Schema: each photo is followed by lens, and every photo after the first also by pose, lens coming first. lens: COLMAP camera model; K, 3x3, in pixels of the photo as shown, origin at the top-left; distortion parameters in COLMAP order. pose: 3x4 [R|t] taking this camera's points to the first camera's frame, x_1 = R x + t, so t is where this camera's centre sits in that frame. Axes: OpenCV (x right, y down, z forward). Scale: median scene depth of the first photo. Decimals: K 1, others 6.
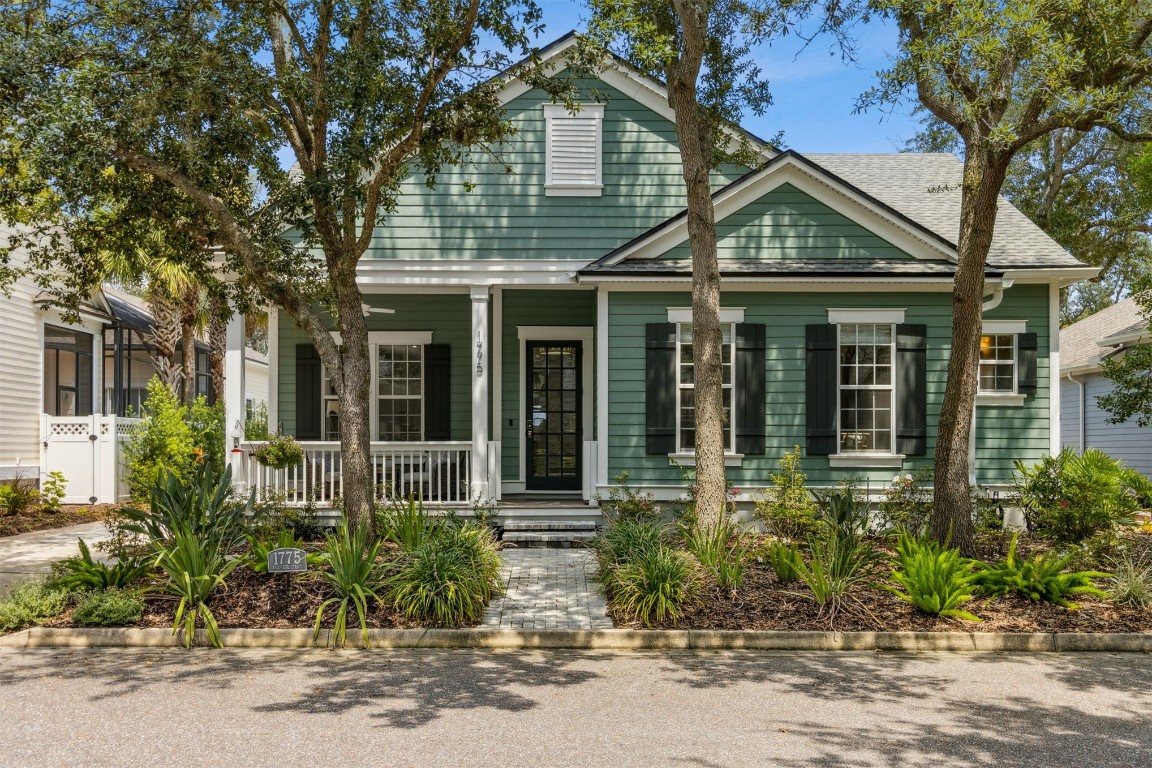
lens RADIAL K [[1067.3, 0, 583.8], [0, 1067.3, 453.9], [0, 0, 1]] dist [0.022161, 0.000000]
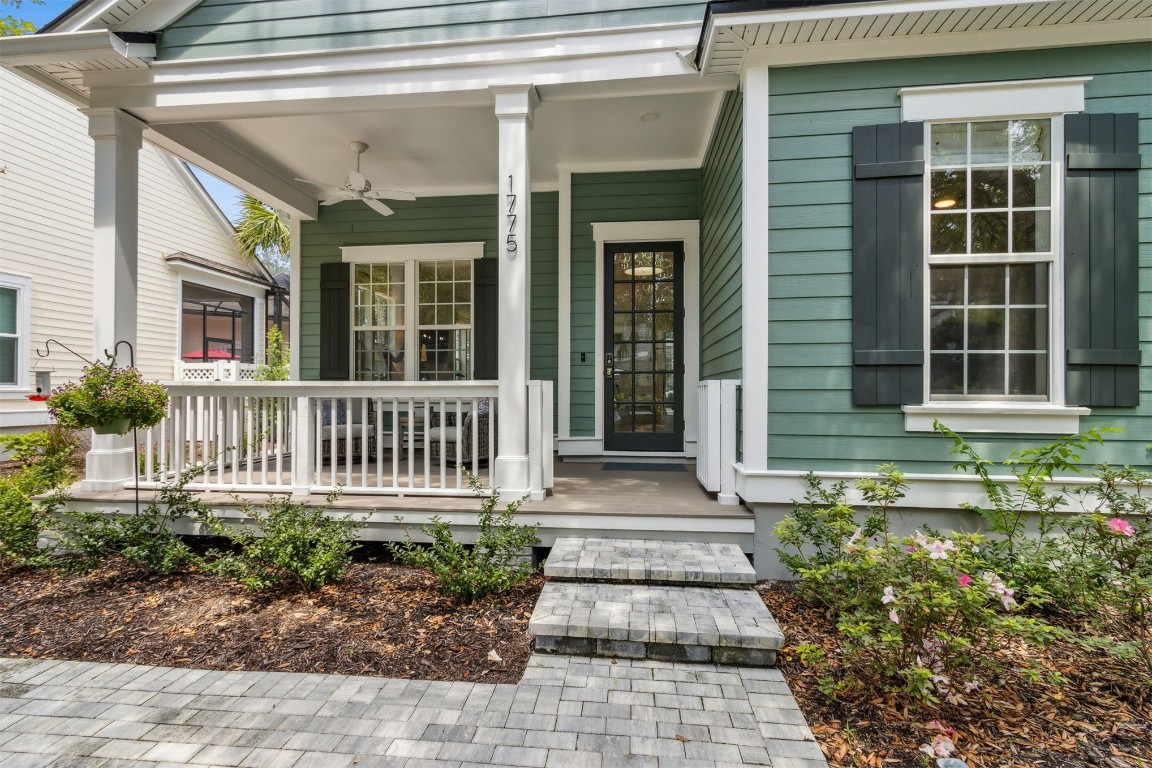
lens RADIAL K [[519.6, 0, 573.2], [0, 519.6, 387.6], [0, 0, 1]] dist [0.003417, -0.000758]
pose [[0.991356, 0.000215, -0.131202, -0.033194], [-0.001751, 0.999931, -0.011596, -0.005013], [0.131191, 0.011726, 0.991288, 0.753488]]
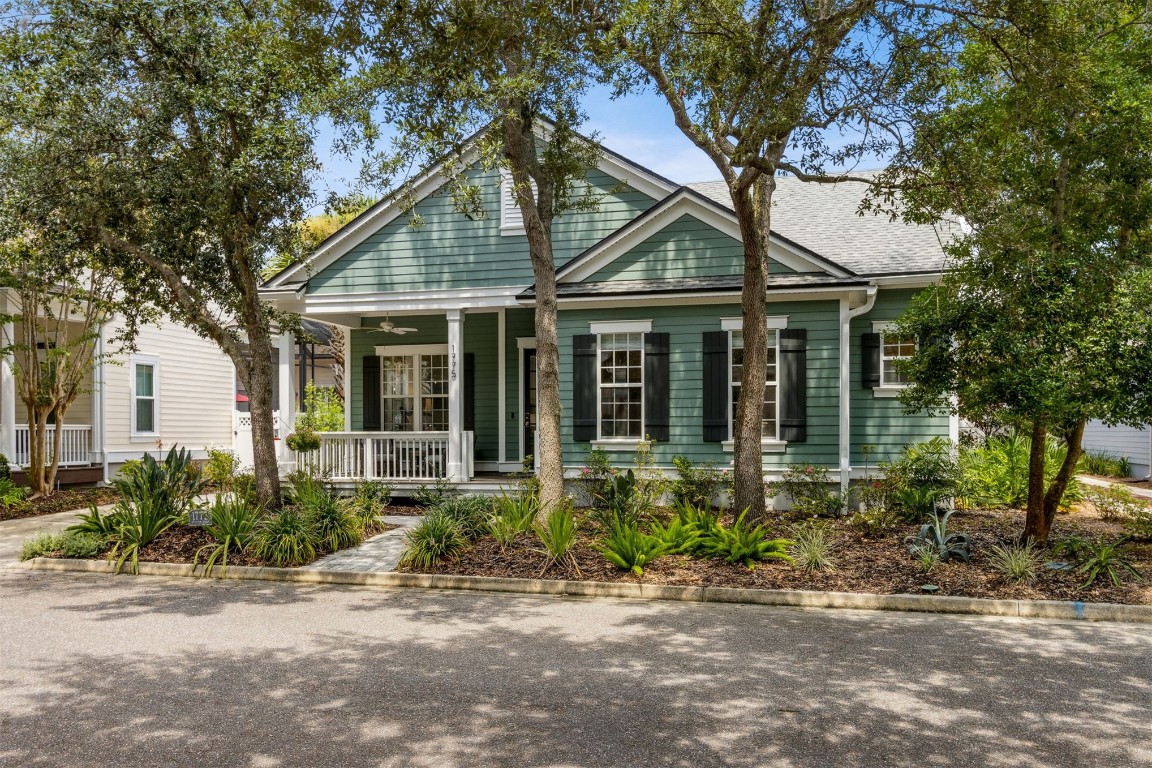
lens RADIAL K [[968.0, 0, 595.8], [0, 968.0, 445.0], [0, 0, 1]] dist [0.024851, -0.010333]
pose [[0.962326, -0.000185, -0.271897, 0.385980], [0.002824, 0.999953, 0.009316, -0.005451], [0.271882, -0.009733, 0.962281, -0.072456]]
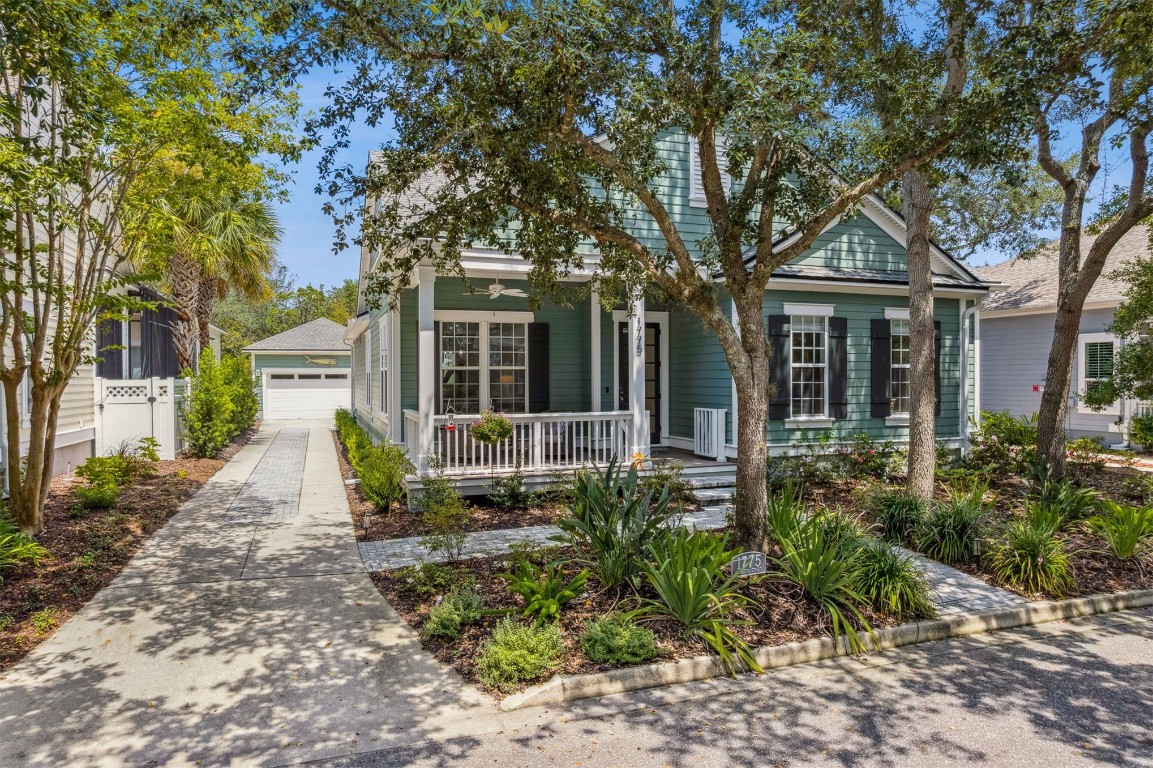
lens RADIAL K [[715.5, 0, 577.5], [0, 715.5, 381.5], [0, 0, 1]] dist [-0.026791, 0.003629]
pose [[0.943971, -0.005119, 0.329990, -0.425102], [0.005005, 0.999987, 0.001195, -0.046378], [-0.329992, 0.000523, 0.943984, 0.286789]]
